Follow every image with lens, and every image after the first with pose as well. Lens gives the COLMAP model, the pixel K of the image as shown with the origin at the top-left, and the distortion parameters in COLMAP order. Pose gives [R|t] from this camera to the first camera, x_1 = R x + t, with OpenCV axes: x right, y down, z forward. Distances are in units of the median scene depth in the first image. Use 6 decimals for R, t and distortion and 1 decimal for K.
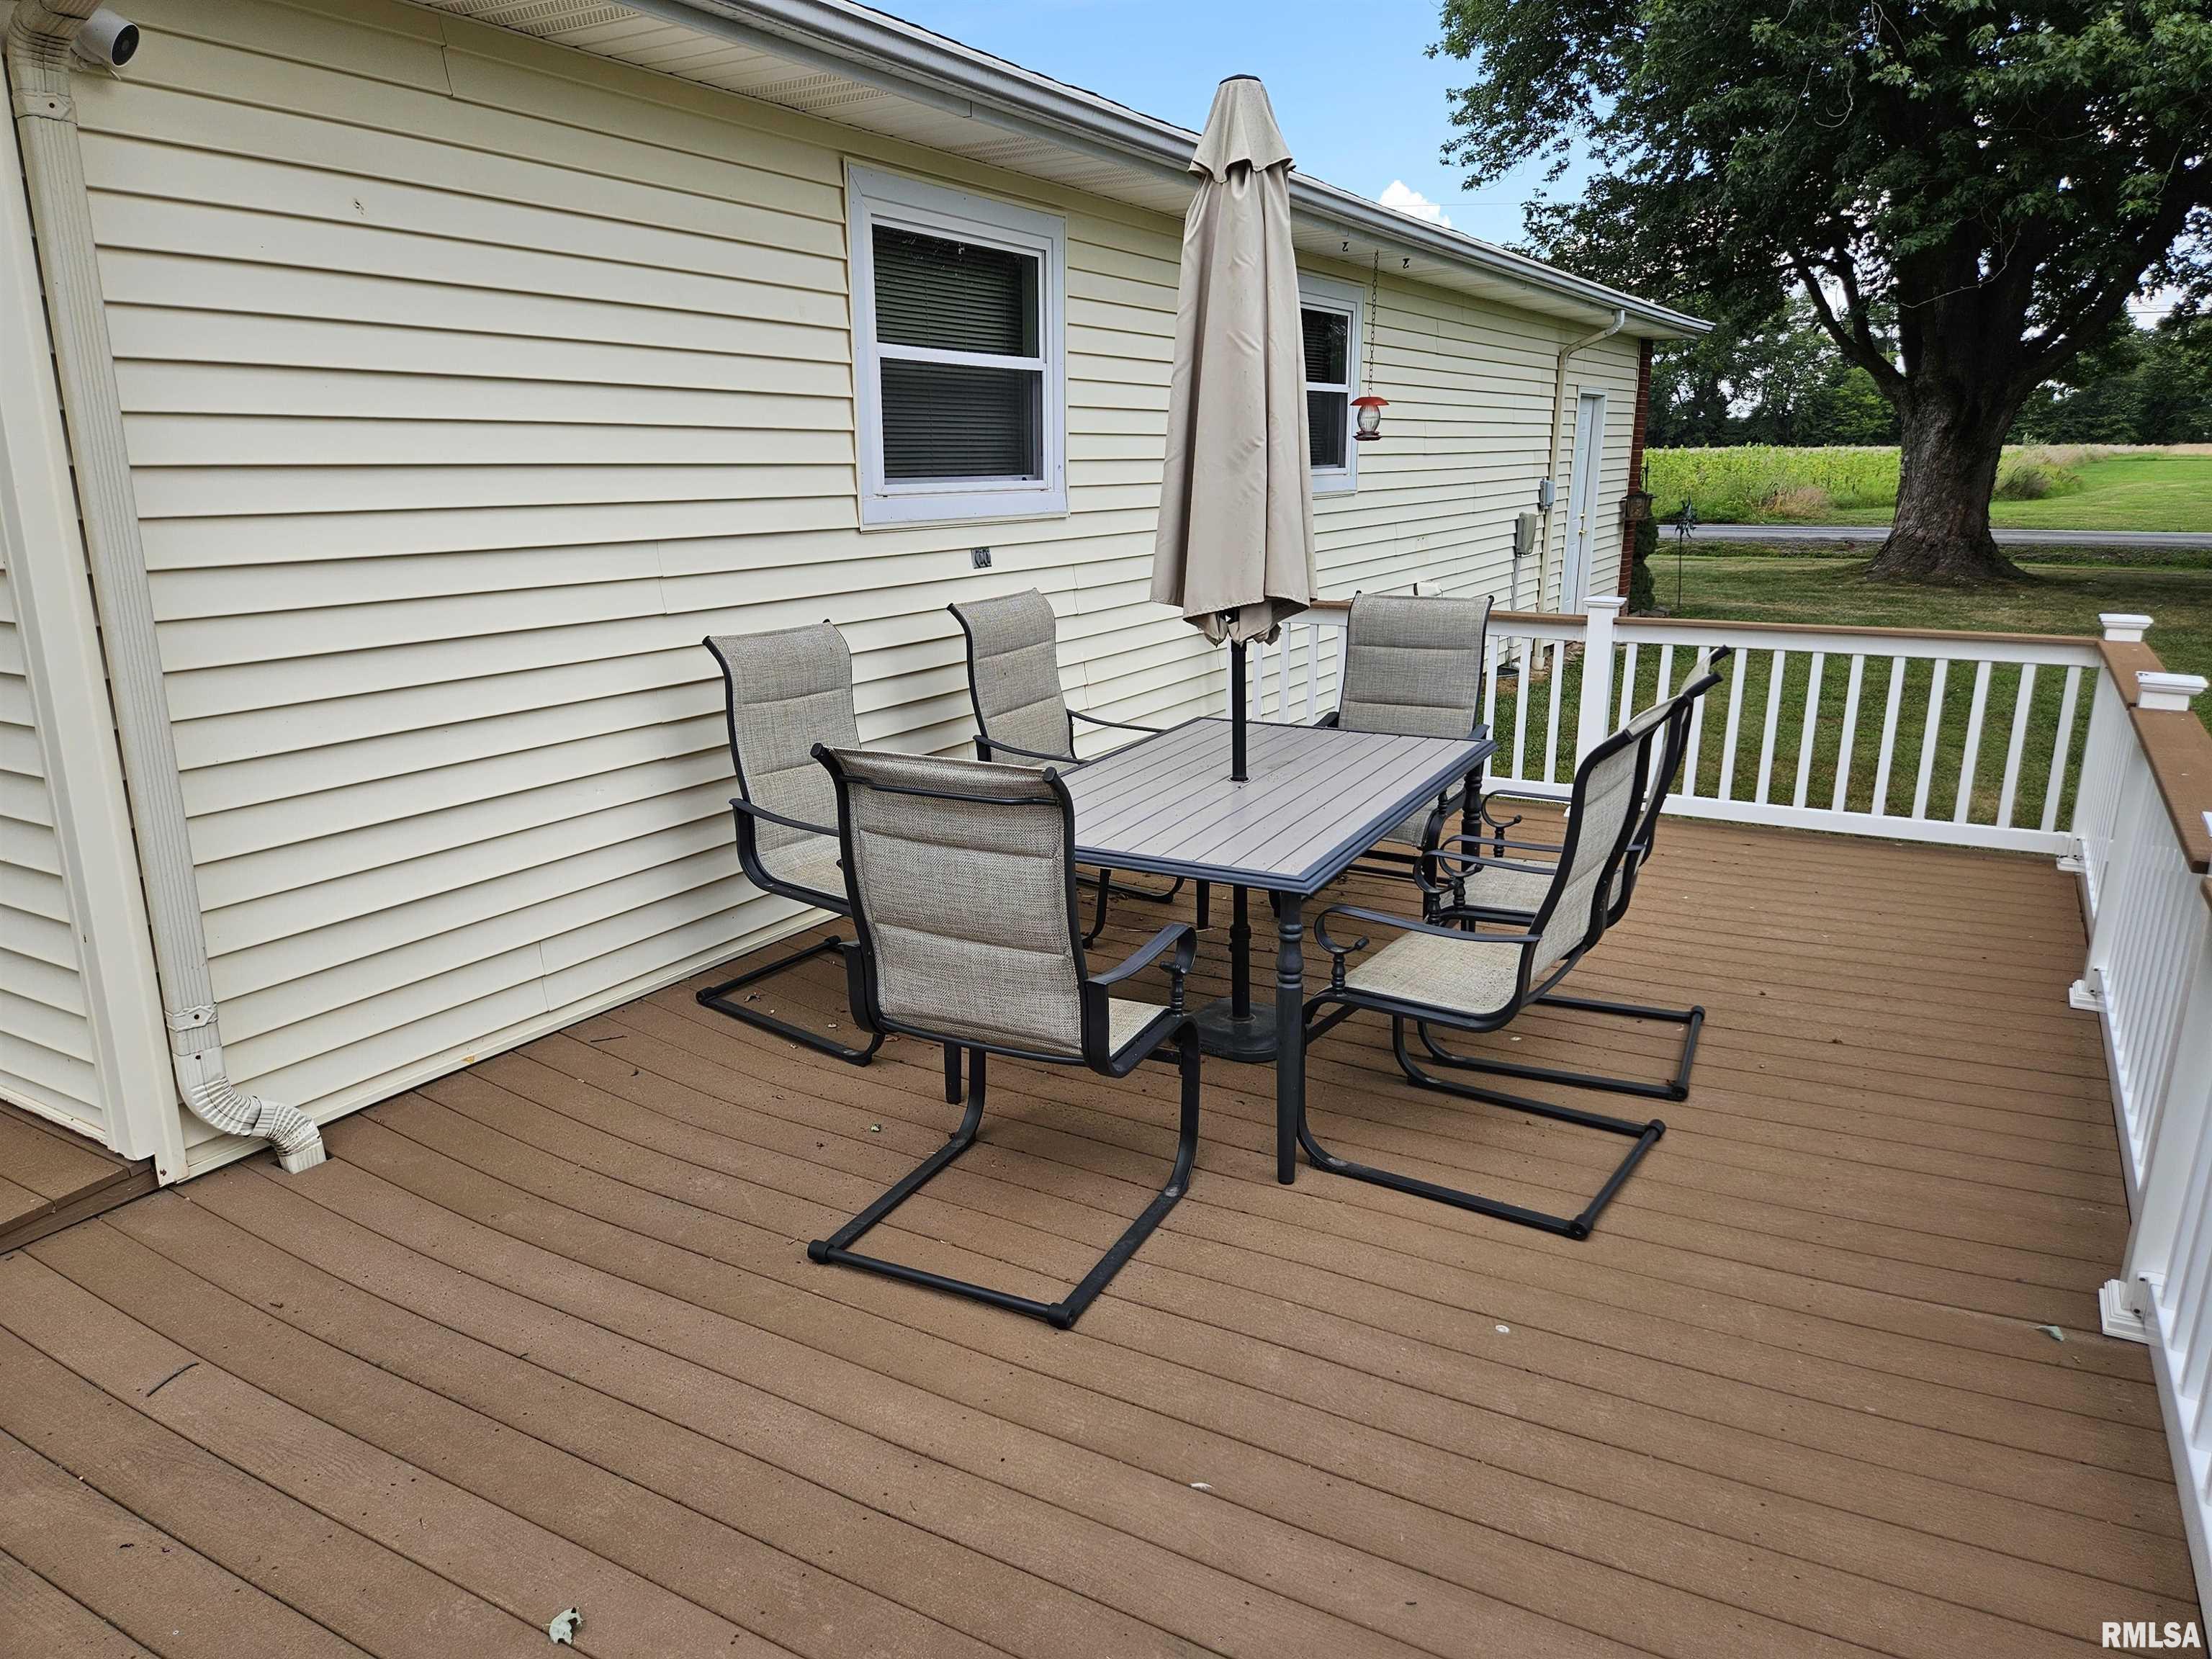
lens RADIAL K [[1494.8, 0, 1109.2], [0, 1494.8, 862.4], [0, 0, 1]] dist [0.087475, -0.081036]
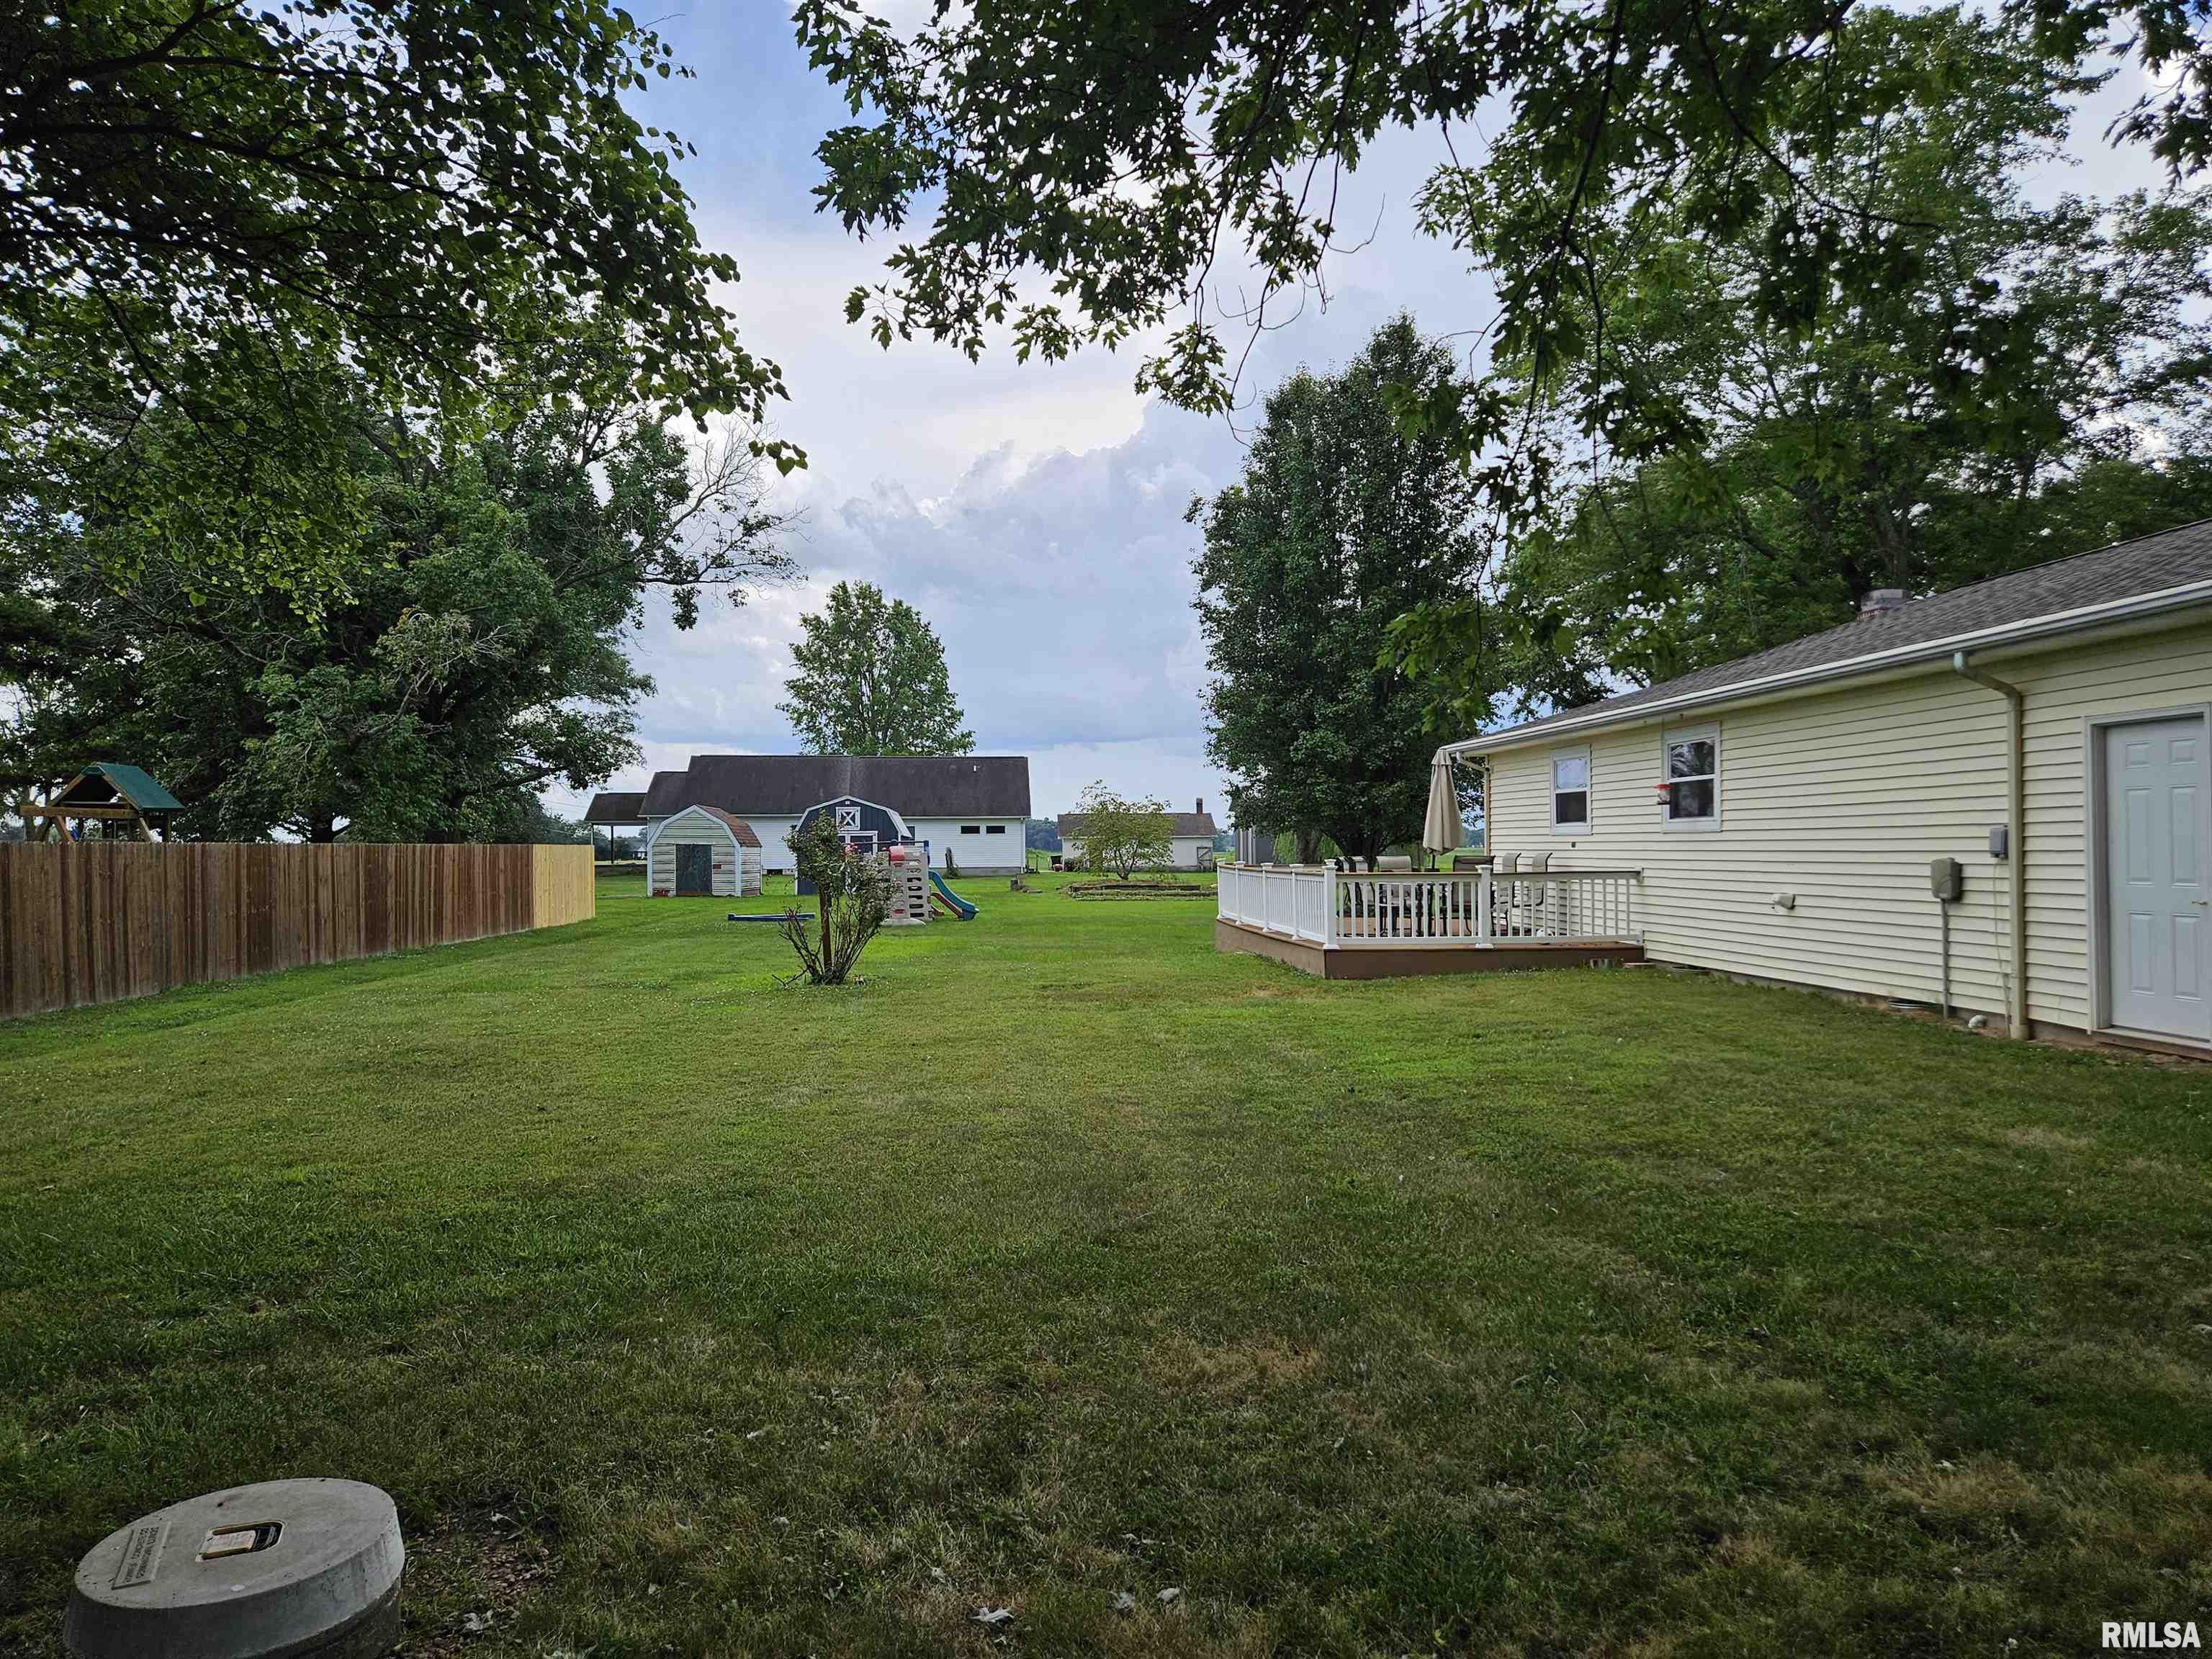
lens RADIAL K [[1494.4, 0, 1095.4], [0, 1494.4, 845.8], [0, 0, 1]] dist [0.041739, -0.008888]
pose [[-0.825756, 0.025585, -0.563447, 2.492121], [-0.120263, 0.968011, 0.220207, -0.699060], [0.551057, 0.249599, -0.796264, 2.673293]]
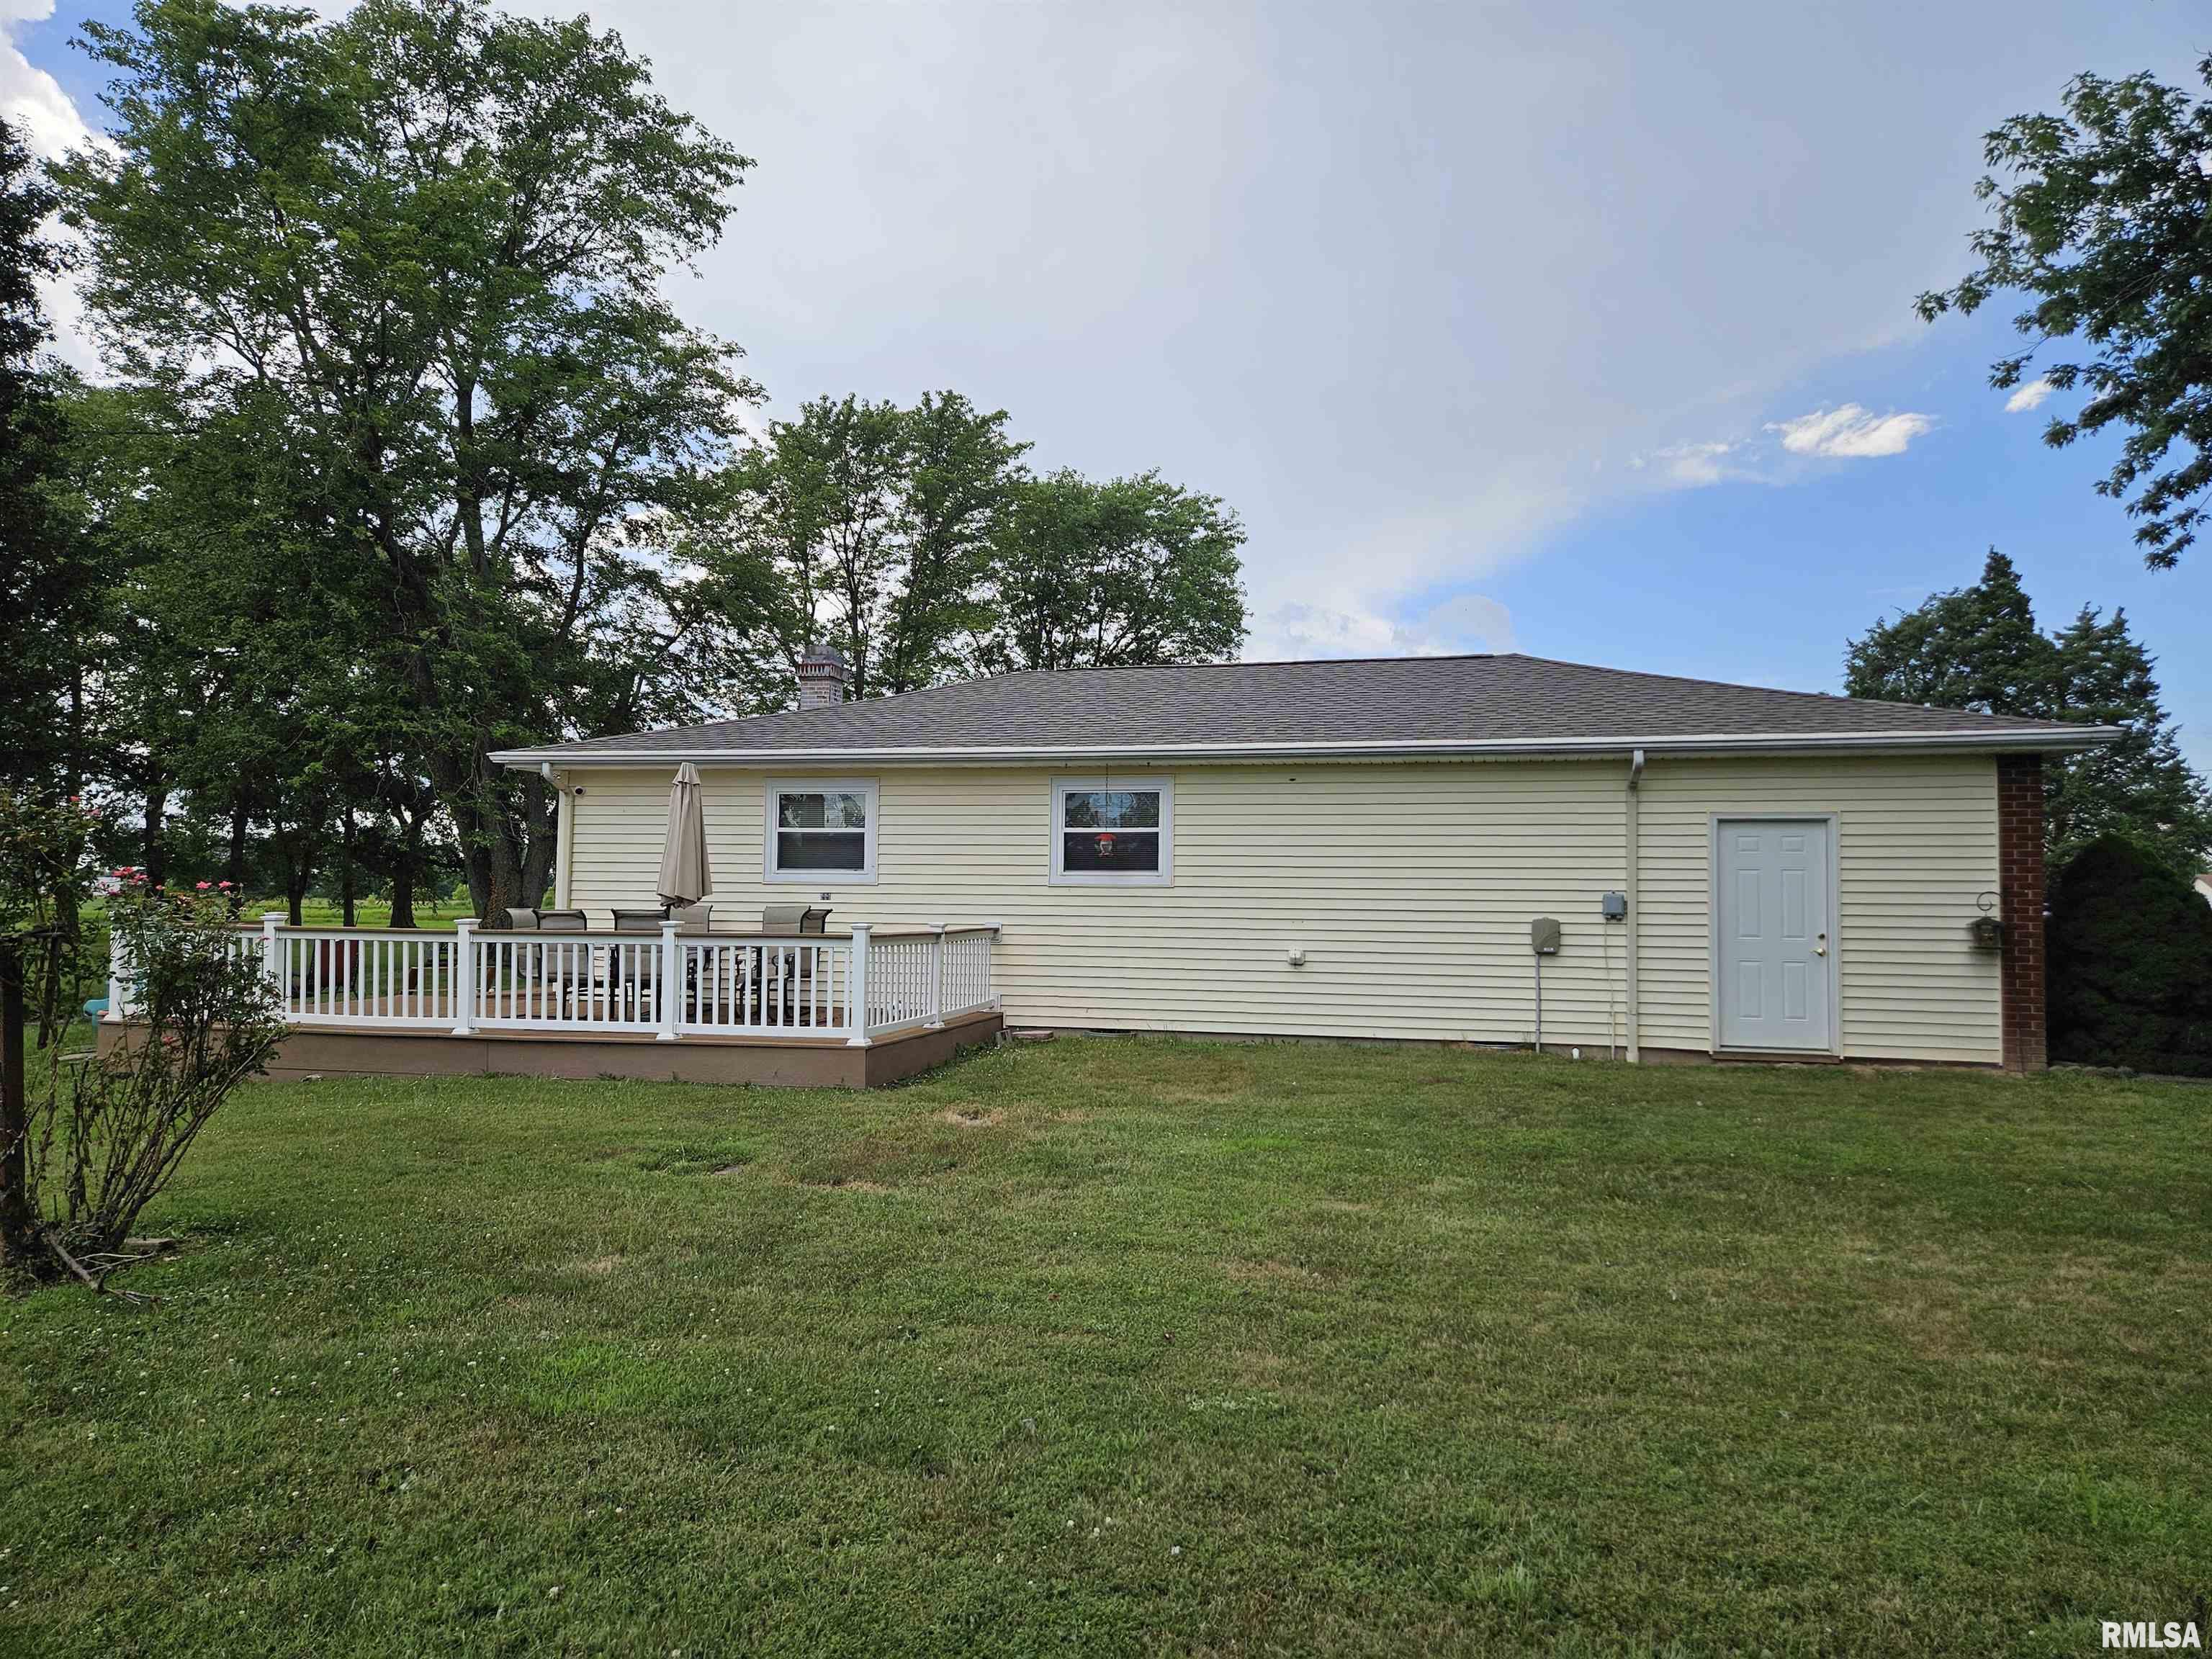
lens RADIAL K [[1494.4, 0, 1095.4], [0, 1494.4, 845.8], [0, 0, 1]] dist [0.041739, -0.008888]
pose [[0.264012, -0.007899, -0.964487, 2.518440], [-0.261679, 0.961874, -0.079508, -0.074869], [0.928343, 0.273378, 0.251880, 0.270852]]
